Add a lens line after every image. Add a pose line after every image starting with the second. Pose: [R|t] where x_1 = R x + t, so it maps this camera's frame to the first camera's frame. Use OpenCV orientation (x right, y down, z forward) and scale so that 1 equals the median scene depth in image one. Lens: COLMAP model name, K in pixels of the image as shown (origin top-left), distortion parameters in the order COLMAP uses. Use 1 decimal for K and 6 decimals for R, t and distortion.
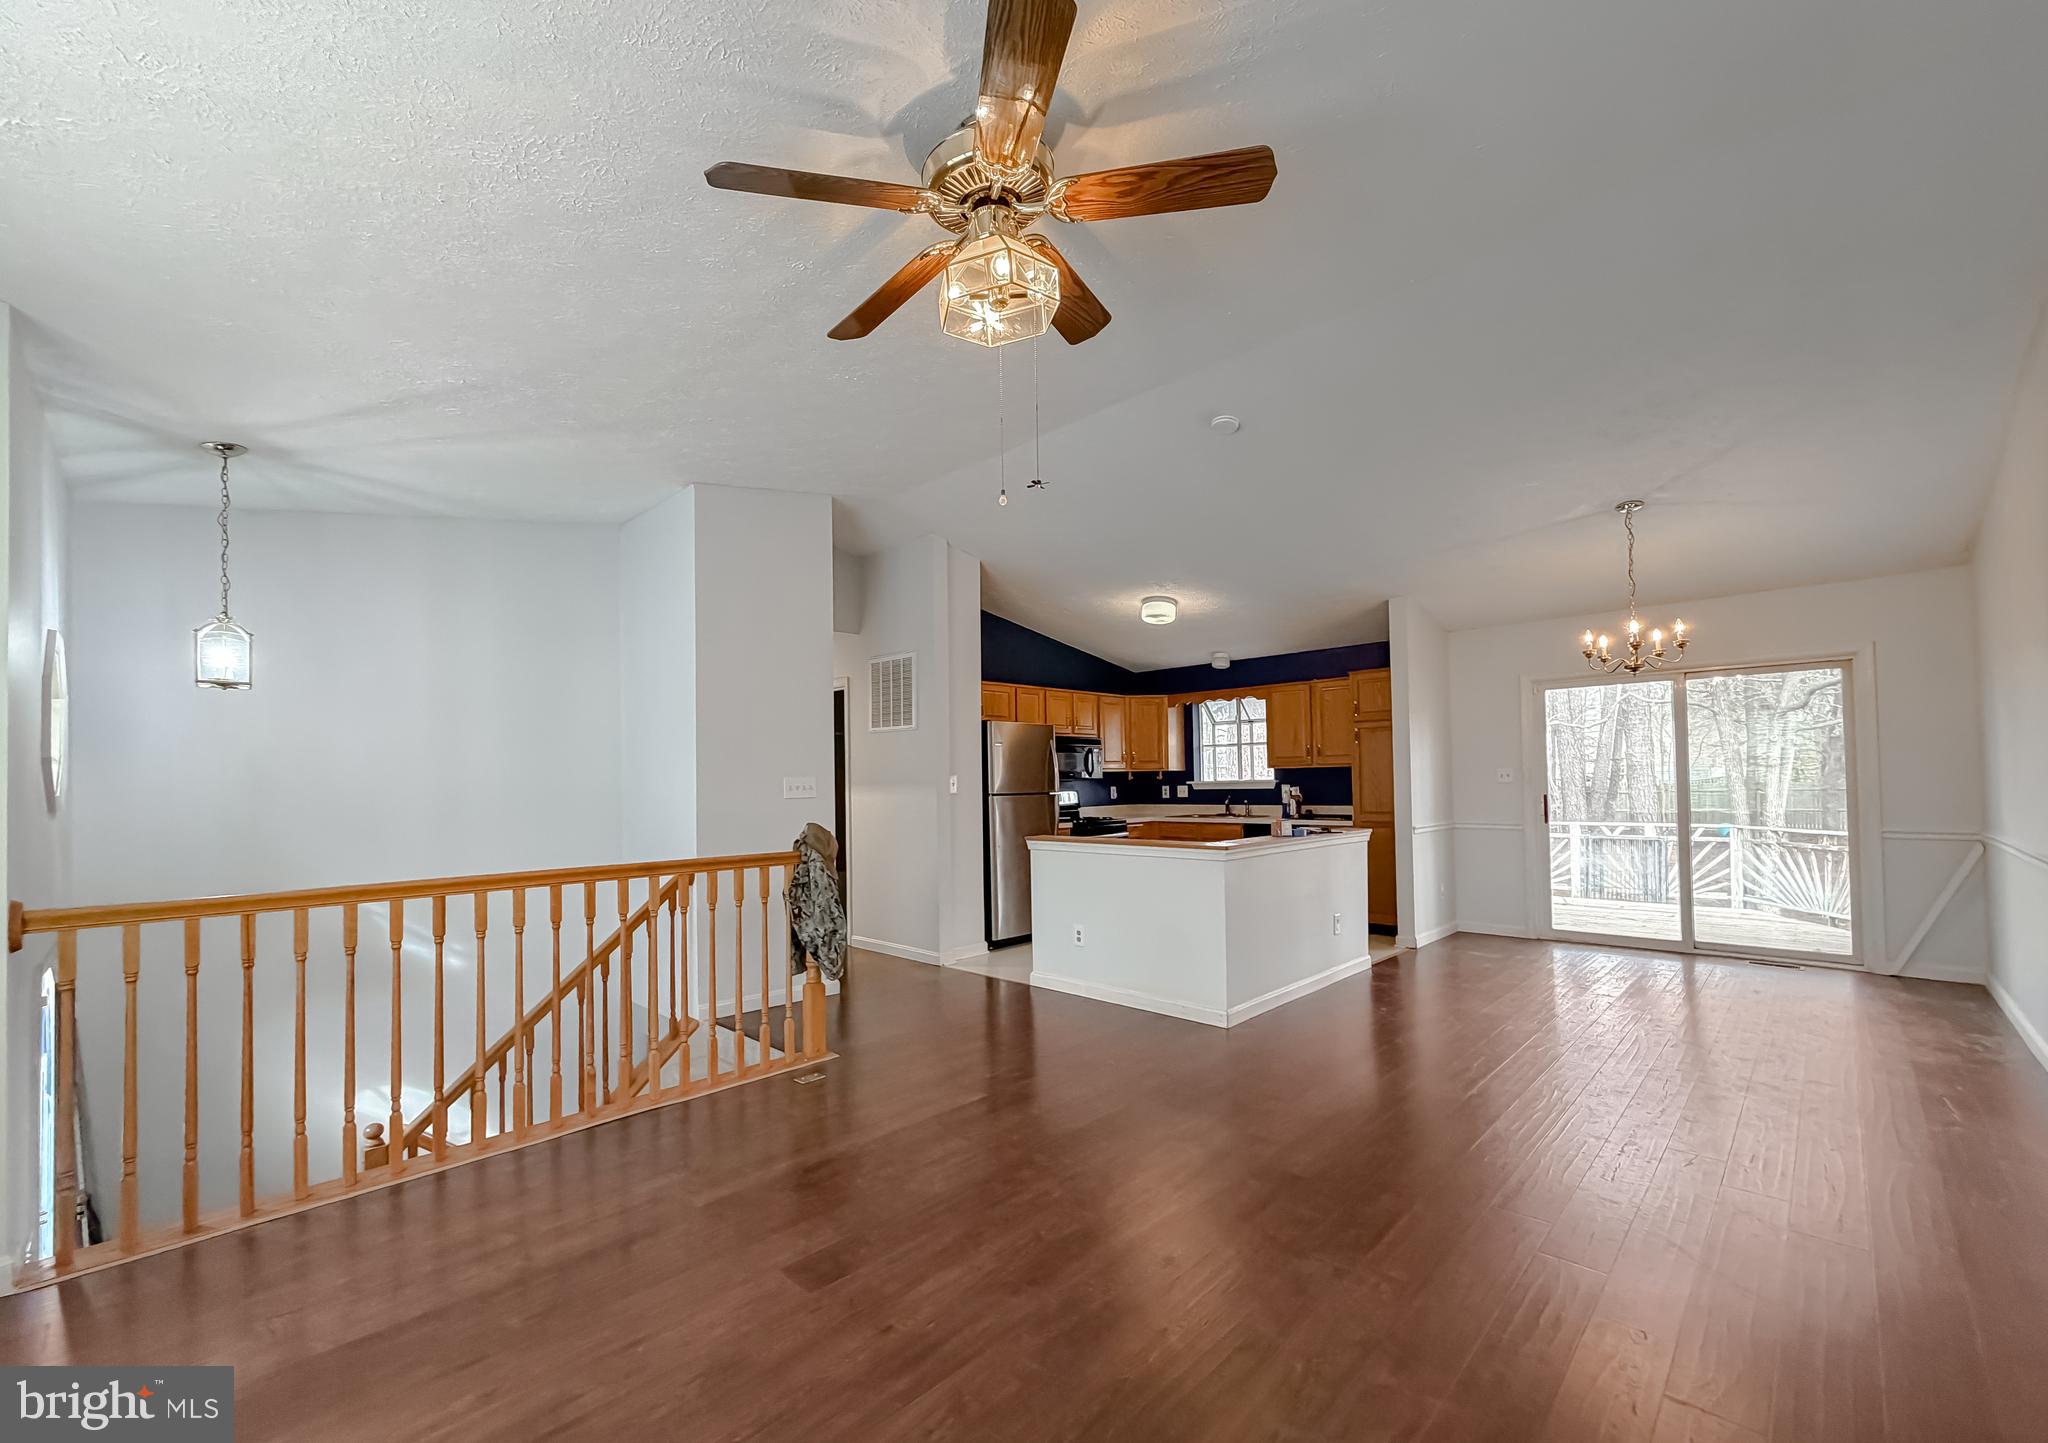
lens RADIAL K [[850.7, 0, 1018.2], [0, 850.7, 764.6], [0, 0, 1]] dist [0.000032, 0.031121]
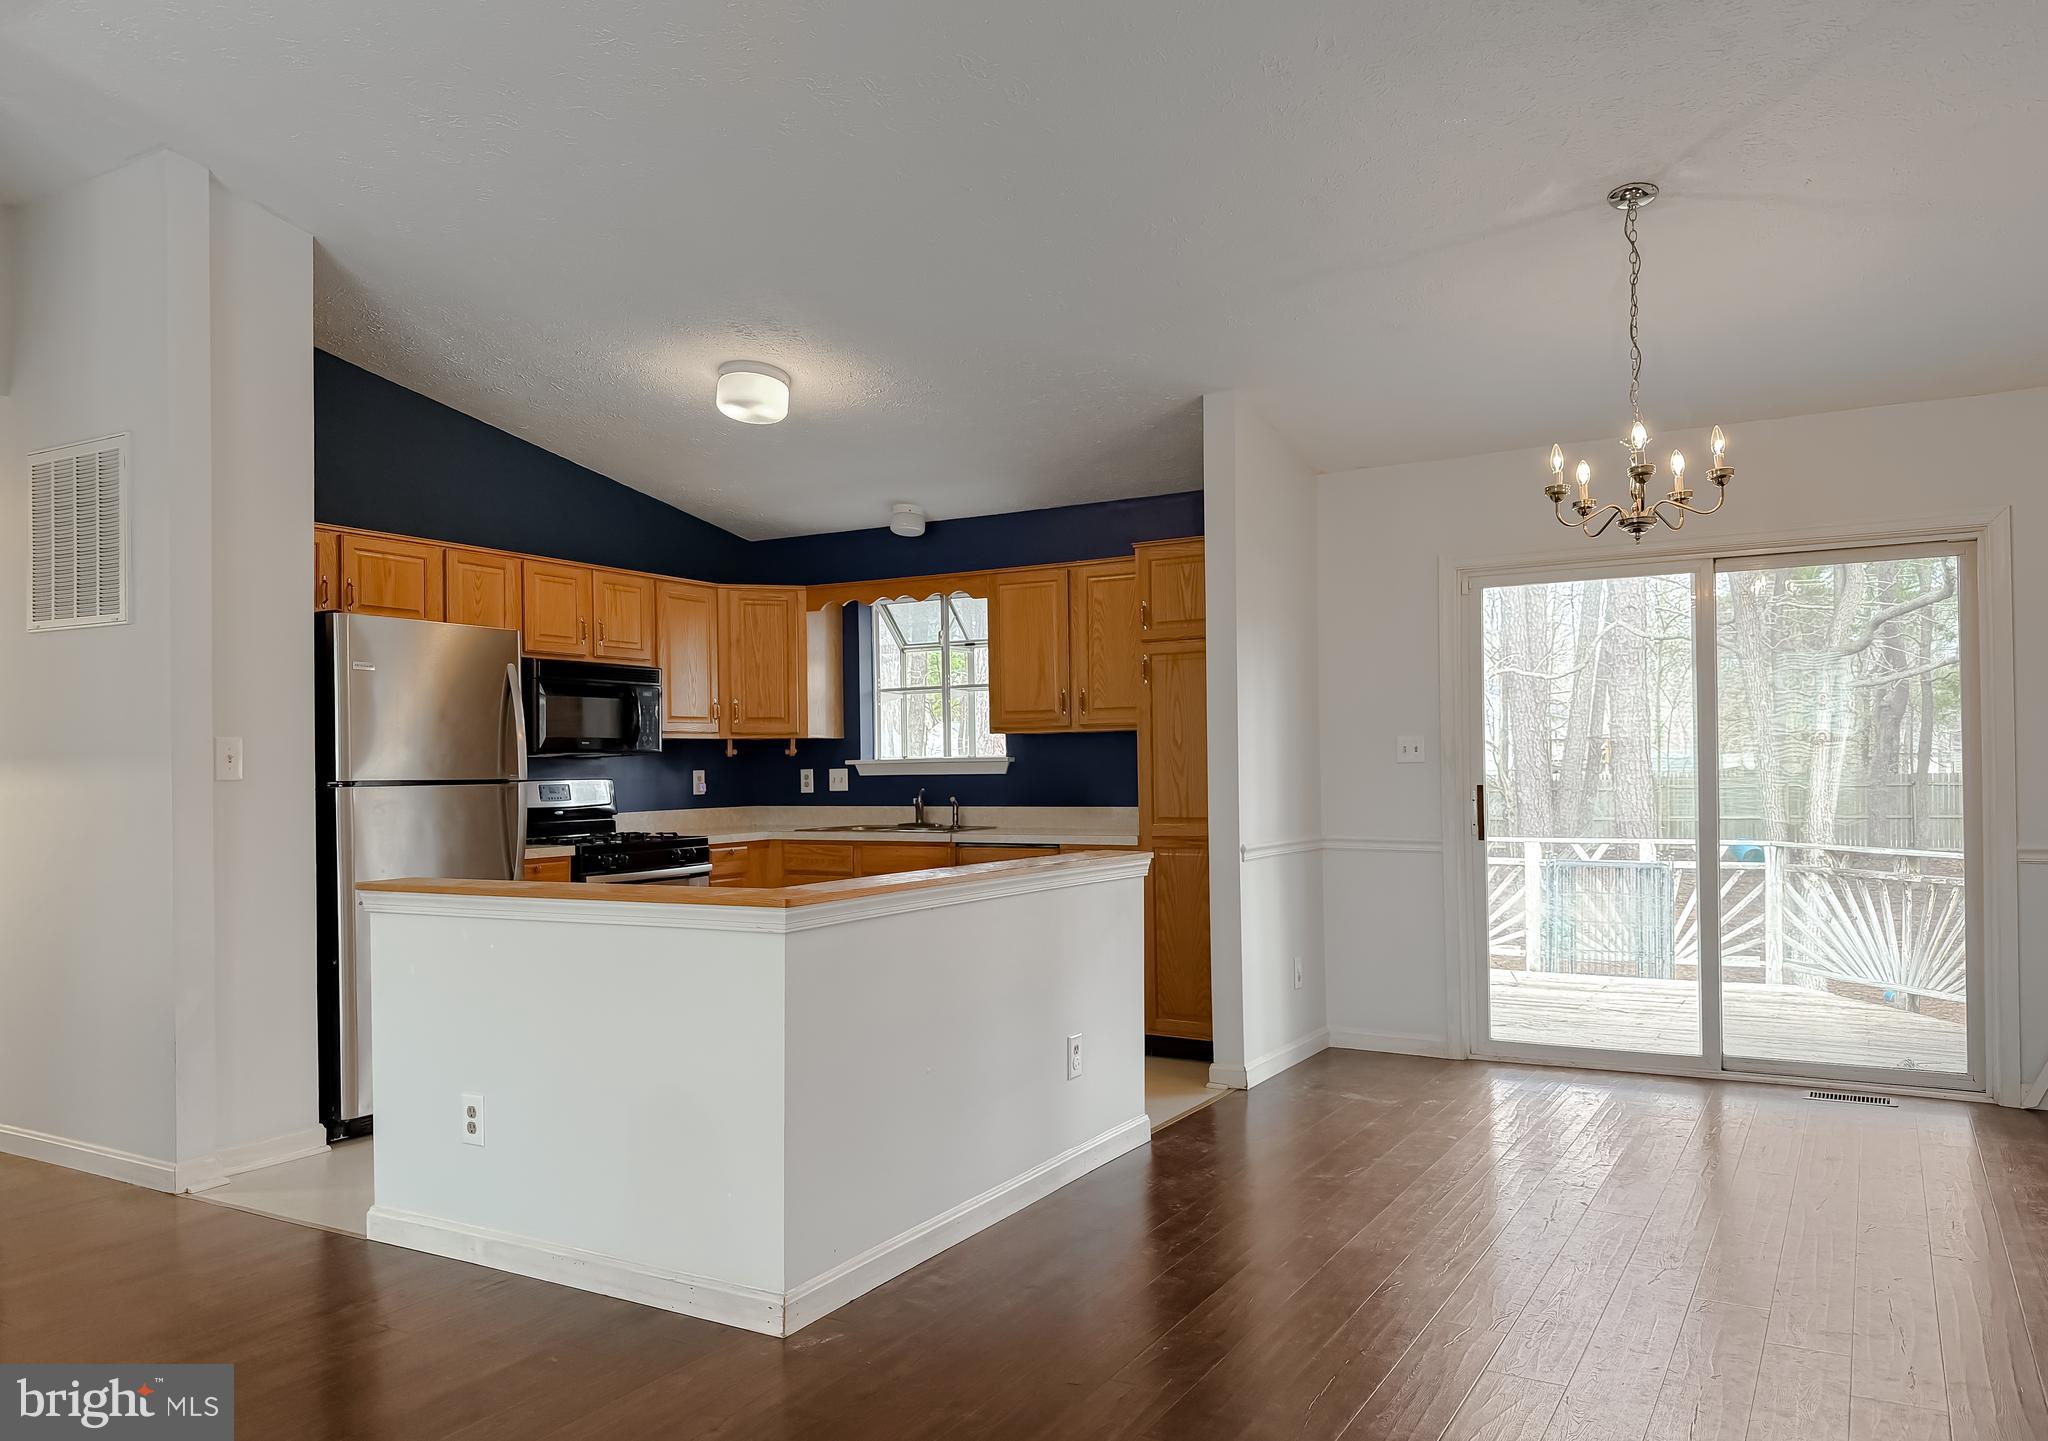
lens RADIAL K [[1443.6, 0, 1011.2], [0, 1443.6, 748.4], [0, 0, 1]] dist [0.101607, -0.000536]
pose [[0.973325, 0.008394, 0.229276, 0.108425], [-0.009134, 0.999956, 0.002166, 0.011078], [-0.229247, -0.004202, 0.973359, 0.159976]]
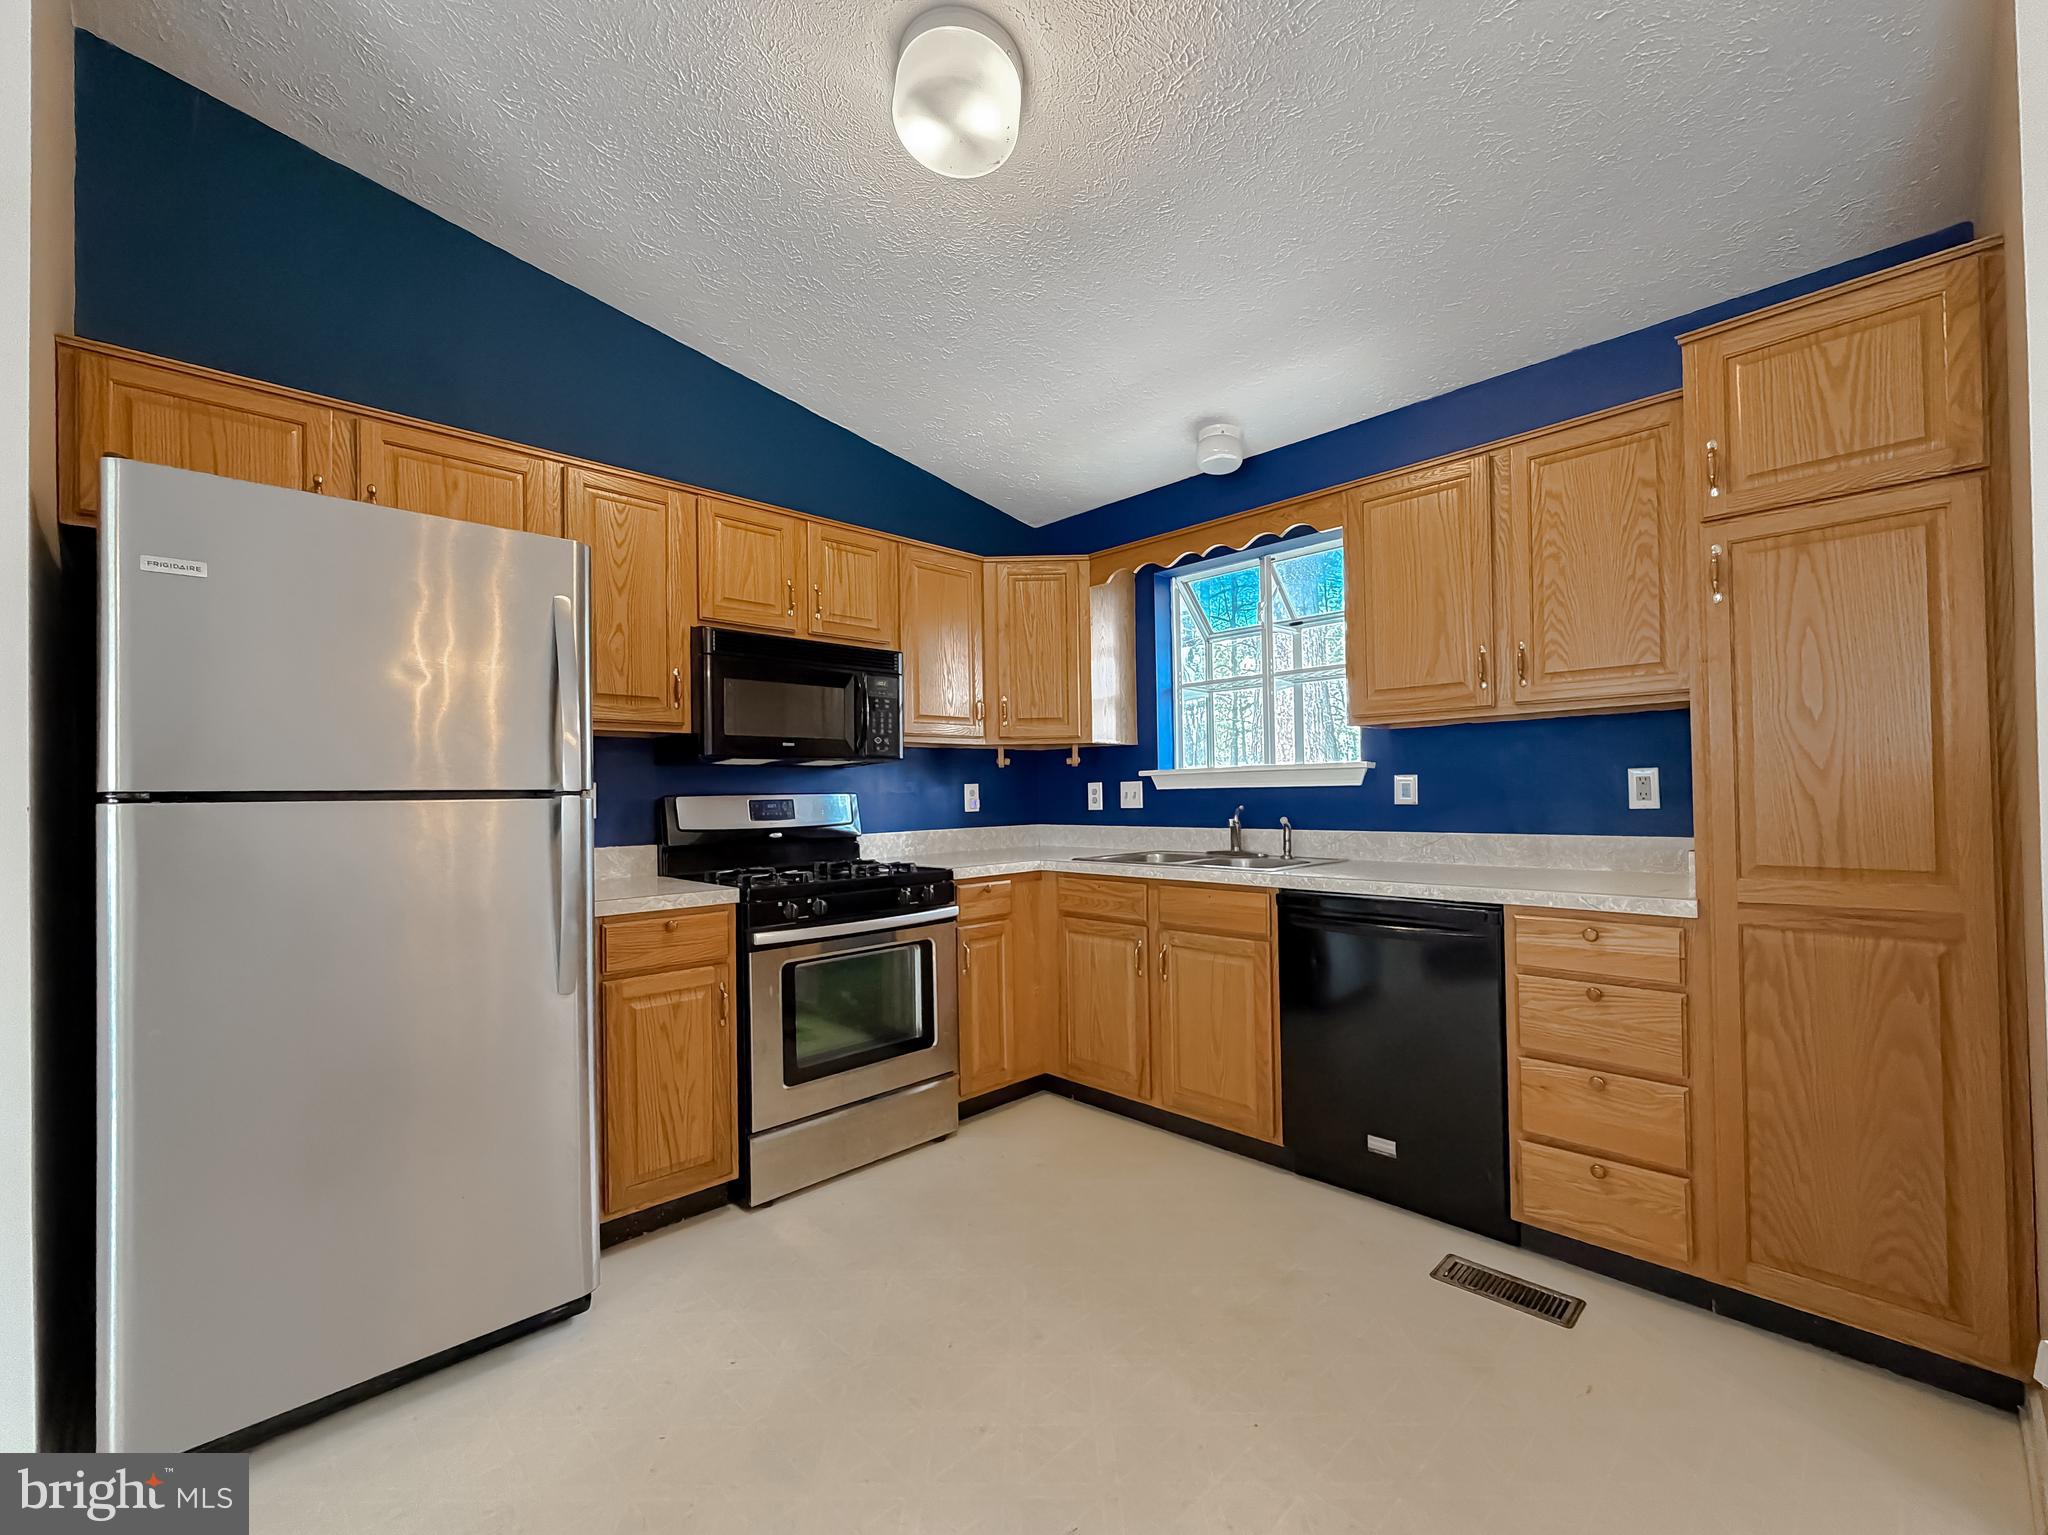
lens RADIAL K [[853.5, 0, 1024.0], [0, 853.5, 767.5], [0, 0, 1]] dist [0.000790, 0.000040]
pose [[0.999433, 0.001934, -0.033611, 0.174161], [-0.002288, 0.999943, -0.010474, 0.025232], [0.033589, 0.010545, 0.999380, 0.651977]]
